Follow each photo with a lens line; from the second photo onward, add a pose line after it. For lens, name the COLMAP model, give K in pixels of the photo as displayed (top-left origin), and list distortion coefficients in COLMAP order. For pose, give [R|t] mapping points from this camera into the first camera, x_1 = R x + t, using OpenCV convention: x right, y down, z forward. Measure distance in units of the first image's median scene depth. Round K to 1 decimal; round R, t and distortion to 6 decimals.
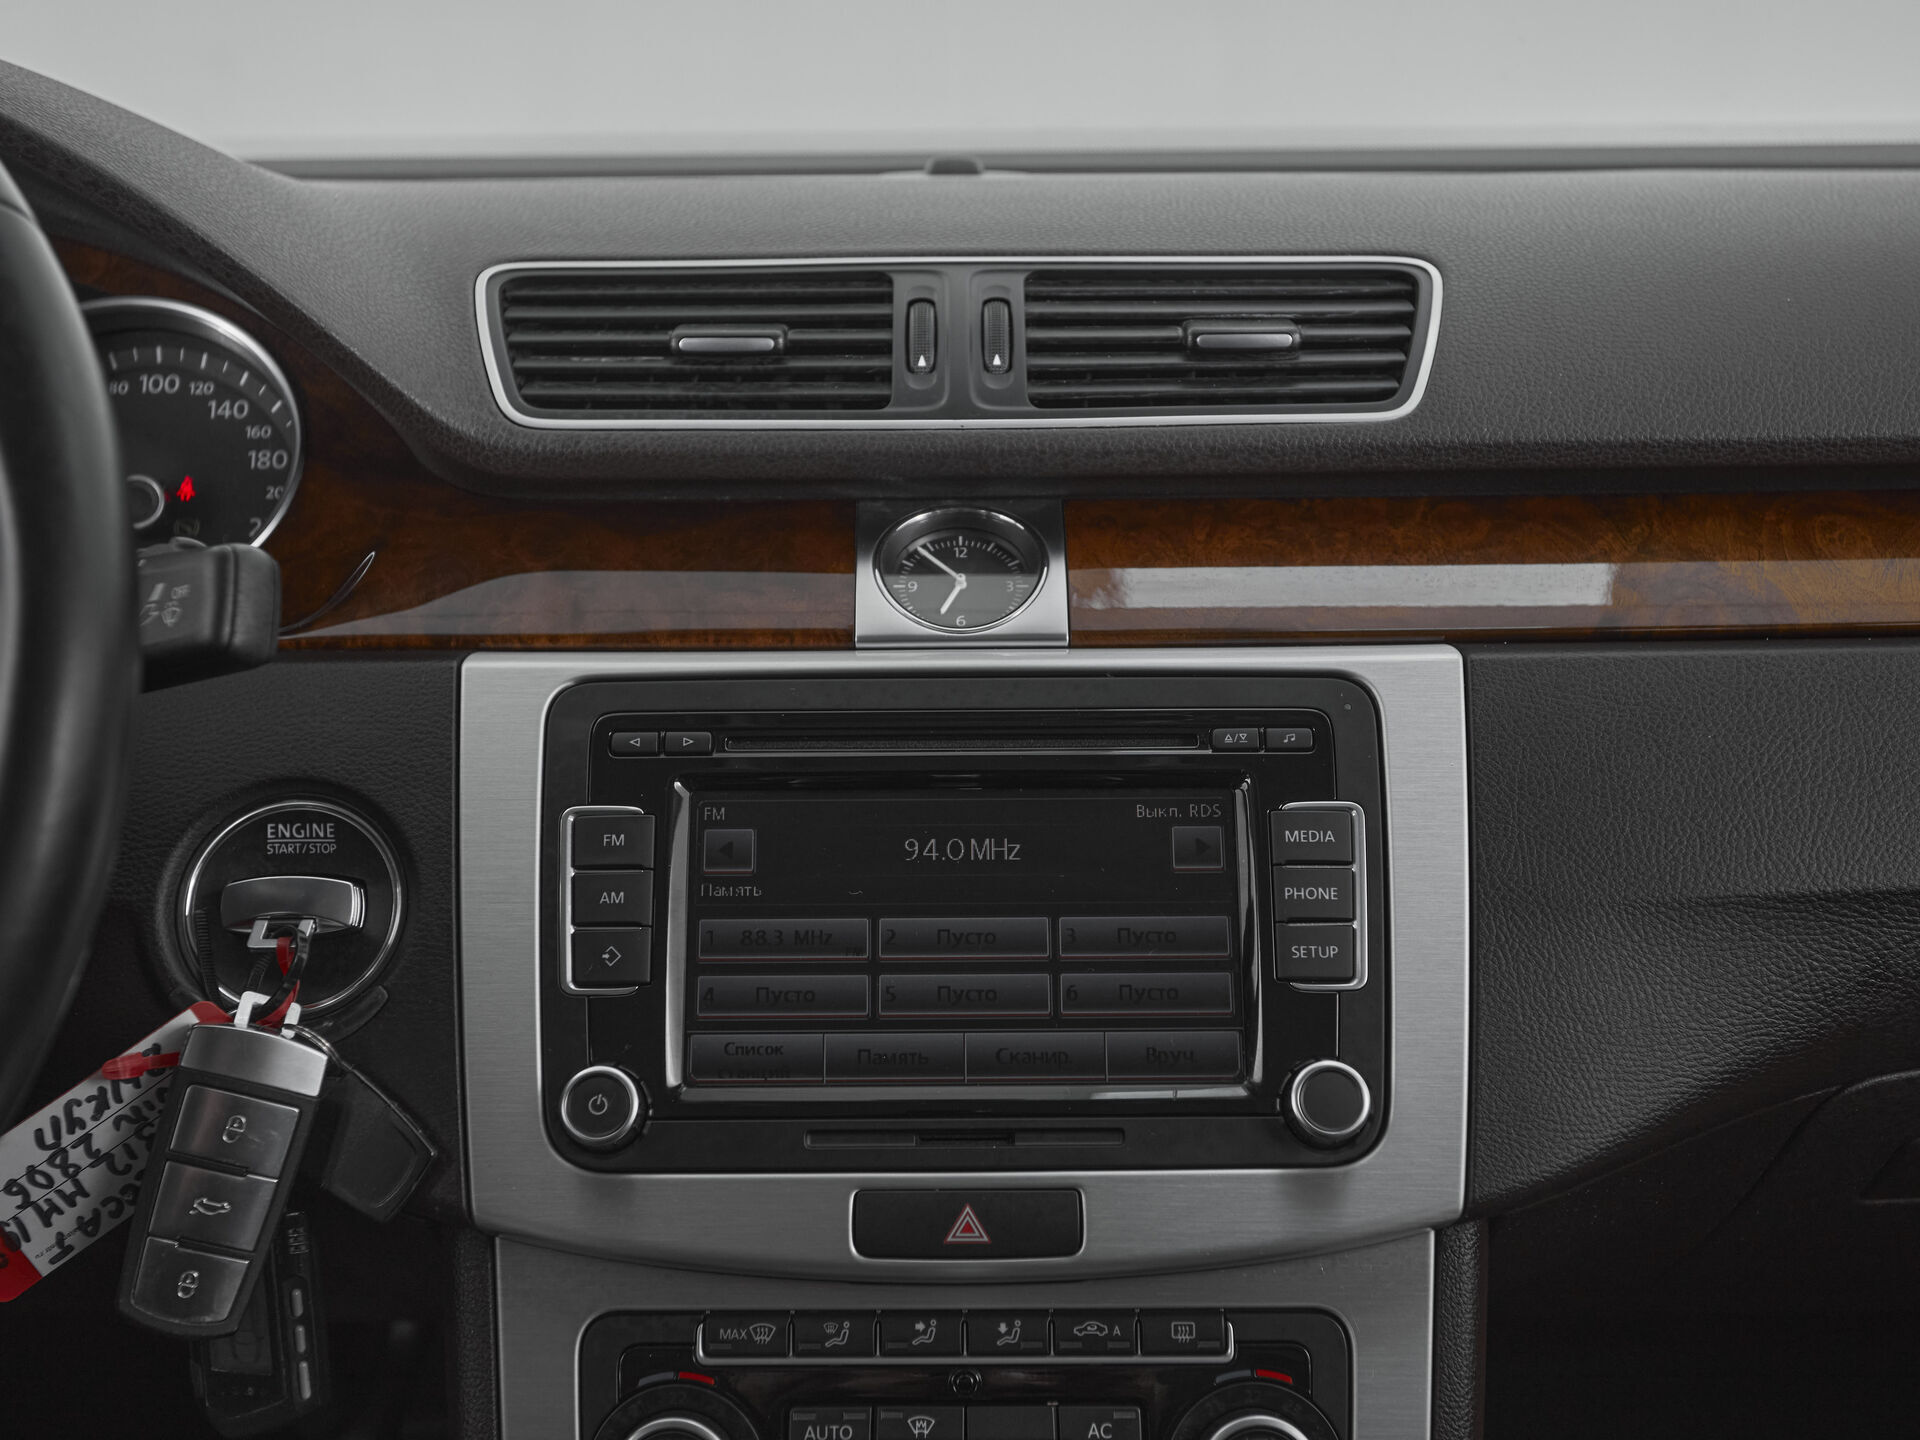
lens RADIAL K [[2413.6, 0, 960.0], [0, 2413.6, 720.0], [0, 0, 1]] dist [0.013749, -0.000484]
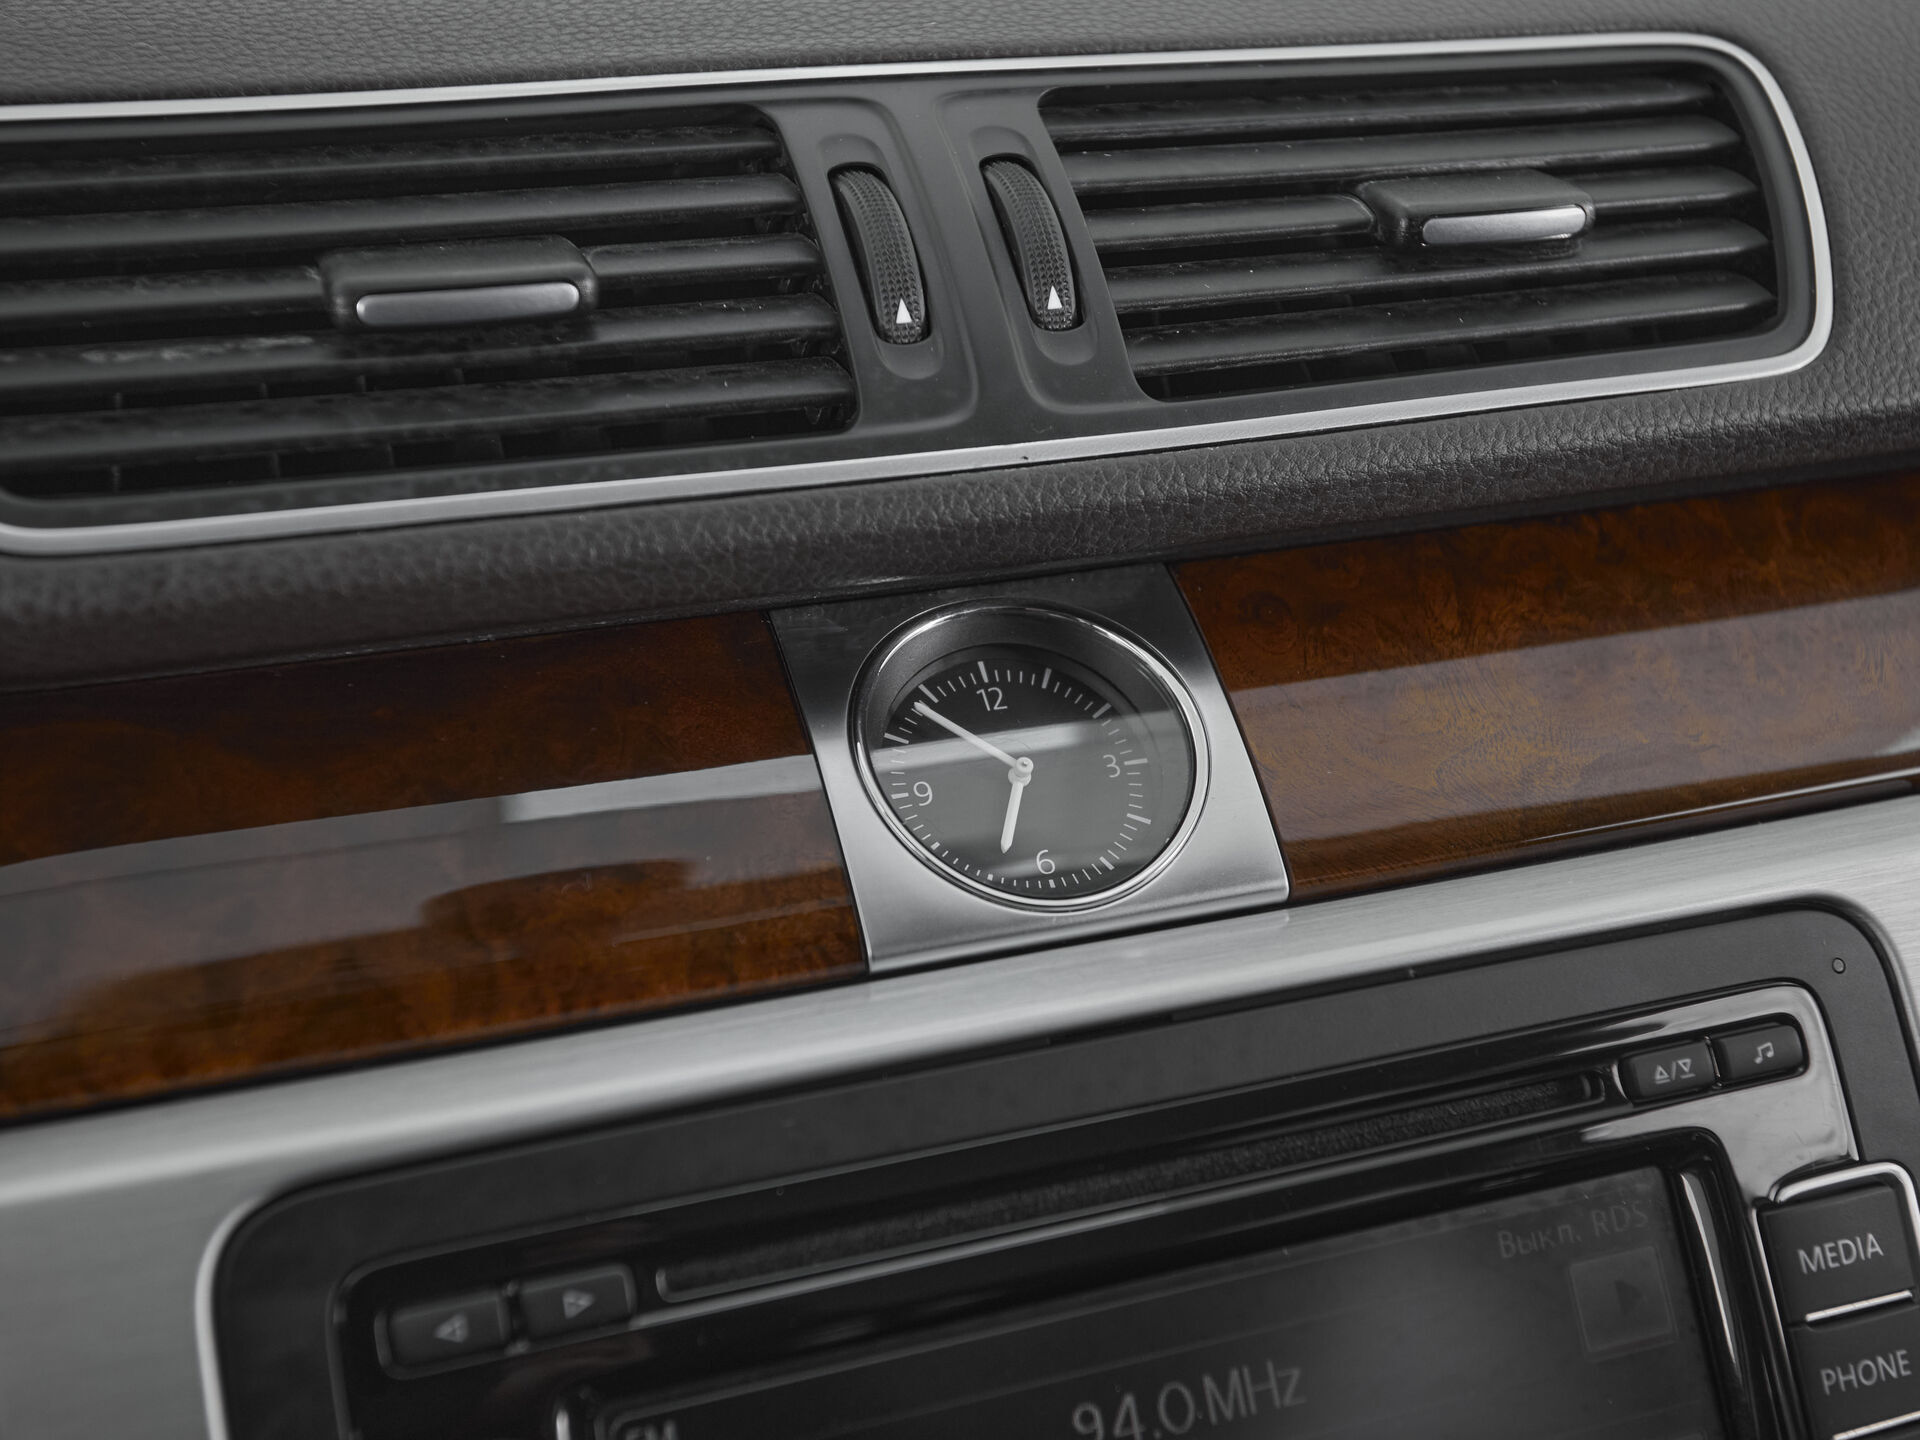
lens RADIAL K [[2298.1, 0, 960.0], [0, 2298.1, 720.0], [0, 0, 1]] dist [0.016124, 0.012383]
pose [[0.942049, -0.126148, 0.310856, -0.154970], [0.078500, 0.983774, 0.161329, -0.144829], [-0.326163, -0.127577, 0.936665, 0.586469]]
